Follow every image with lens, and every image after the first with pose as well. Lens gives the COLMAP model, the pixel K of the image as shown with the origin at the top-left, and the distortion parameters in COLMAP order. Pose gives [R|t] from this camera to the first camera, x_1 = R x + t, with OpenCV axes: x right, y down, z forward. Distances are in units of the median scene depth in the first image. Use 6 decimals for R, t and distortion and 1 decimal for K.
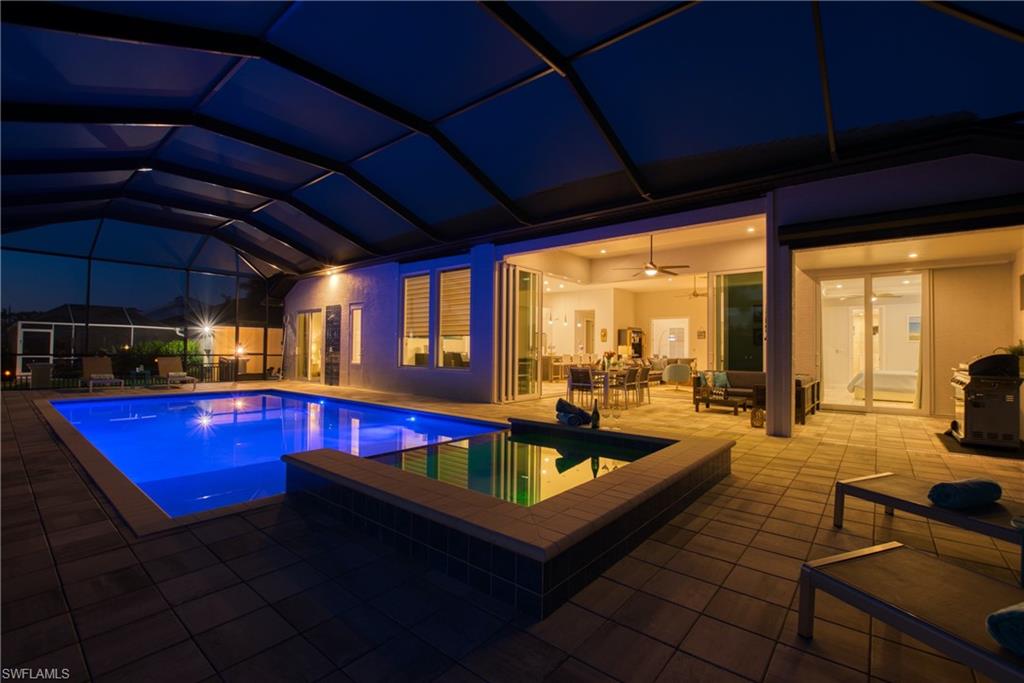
lens RADIAL K [[442.3, 0, 513.1], [0, 442.3, 343.2], [0, 0, 1]] dist [-0.003532, -0.000367]
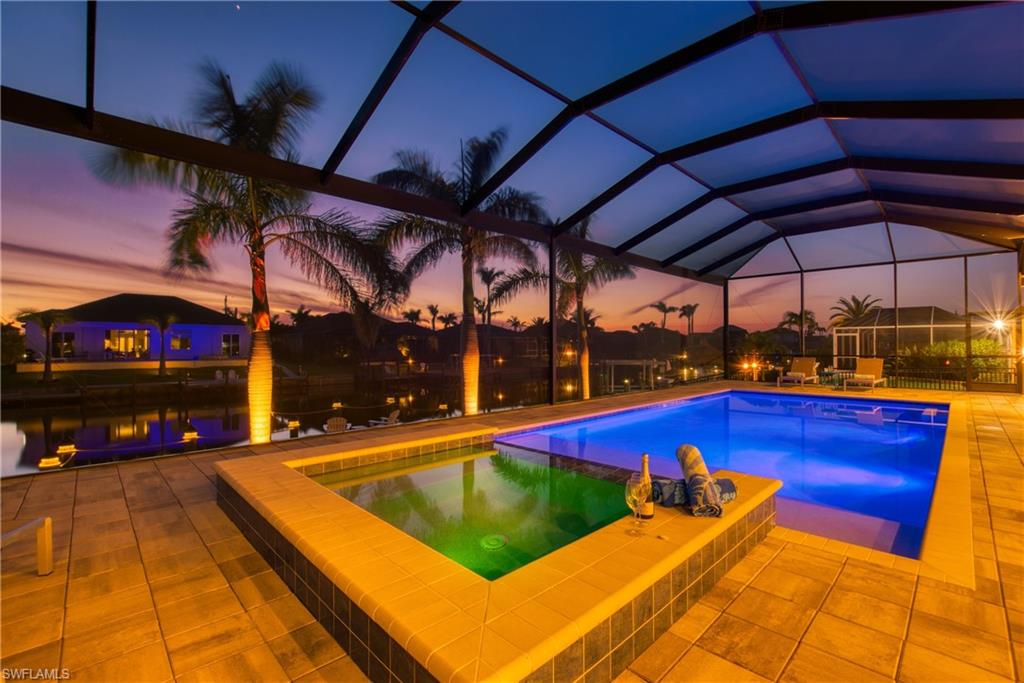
lens RADIAL K [[442.3, 0, 511.2], [0, 442.3, 340.2], [0, 0, 1]] dist [-0.003532, -0.000367]
pose [[-0.106229, -0.025294, -0.994020, 0.178353], [0.015312, 0.999516, -0.027070, 0.003818], [0.994224, -0.018096, -0.105791, 0.245463]]
